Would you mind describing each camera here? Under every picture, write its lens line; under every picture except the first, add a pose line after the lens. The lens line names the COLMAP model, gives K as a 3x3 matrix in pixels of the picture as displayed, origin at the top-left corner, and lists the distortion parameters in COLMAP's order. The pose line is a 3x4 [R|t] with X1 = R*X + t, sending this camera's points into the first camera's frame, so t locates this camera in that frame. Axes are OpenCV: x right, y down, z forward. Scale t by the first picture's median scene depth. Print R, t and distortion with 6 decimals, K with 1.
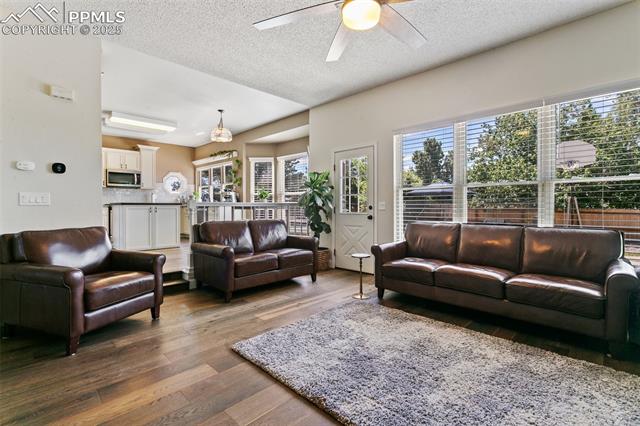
lens RADIAL K [[301.5, 0, 318.9], [0, 301.5, 210.2], [0, 0, 1]] dist [-0.001423, -0.000154]
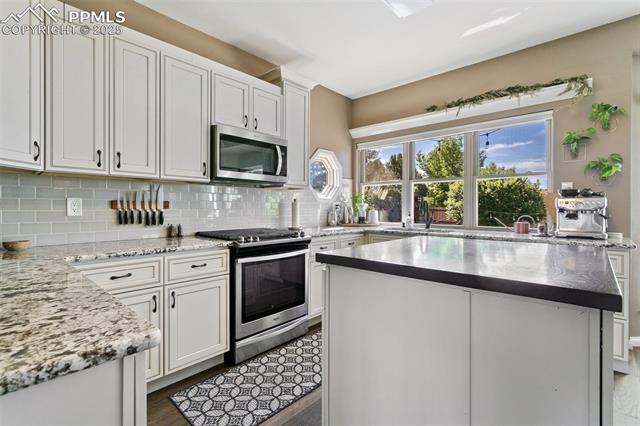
lens RADIAL K [[301.5, 0, 321.0], [0, 301.5, 210.5], [0, 0, 1]] dist [-0.001423, -0.000154]
pose [[0.999465, 0.000004, 0.032718, -0.520845], [0.000098, 0.999995, -0.003128, -0.038947], [-0.032718, 0.003130, 0.999460, 0.585665]]
